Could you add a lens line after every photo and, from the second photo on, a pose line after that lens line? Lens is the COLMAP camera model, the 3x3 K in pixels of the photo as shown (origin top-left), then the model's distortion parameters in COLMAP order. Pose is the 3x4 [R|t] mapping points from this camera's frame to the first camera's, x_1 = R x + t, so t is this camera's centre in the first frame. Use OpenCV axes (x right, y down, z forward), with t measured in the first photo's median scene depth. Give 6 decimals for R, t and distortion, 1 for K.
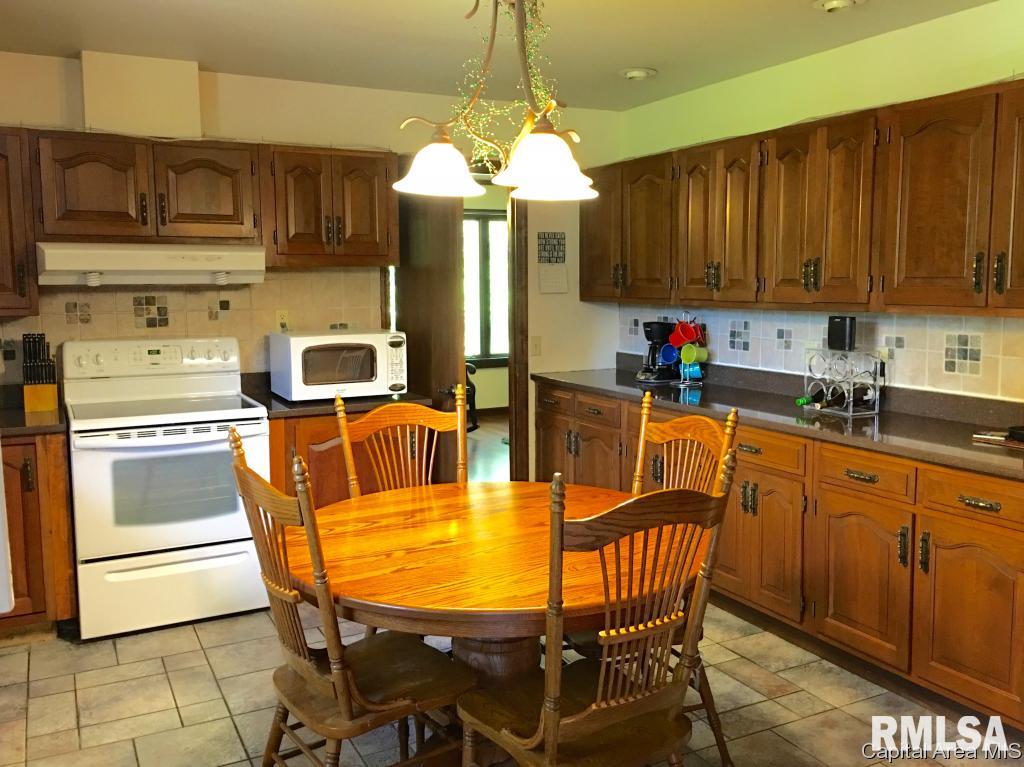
lens RADIAL K [[870.7, 0, 505.9], [0, 870.7, 382.9], [0, 0, 1]] dist [0.081852, -0.118411]
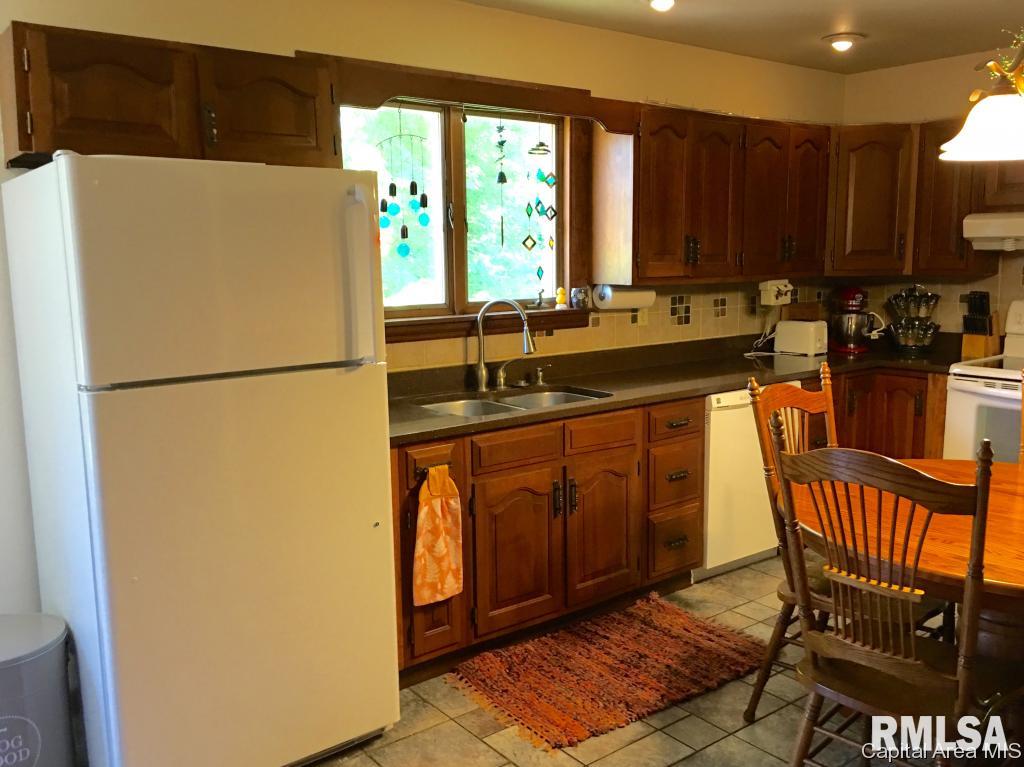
lens RADIAL K [[870.7, 0, 513.9], [0, 870.7, 381.4], [0, 0, 1]] dist [0.081852, -0.118411]
pose [[0.176553, 0.148951, -0.972956, 0.479326], [-0.108652, 0.985392, 0.131139, -0.022417], [0.978276, 0.082560, 0.190158, 0.165977]]
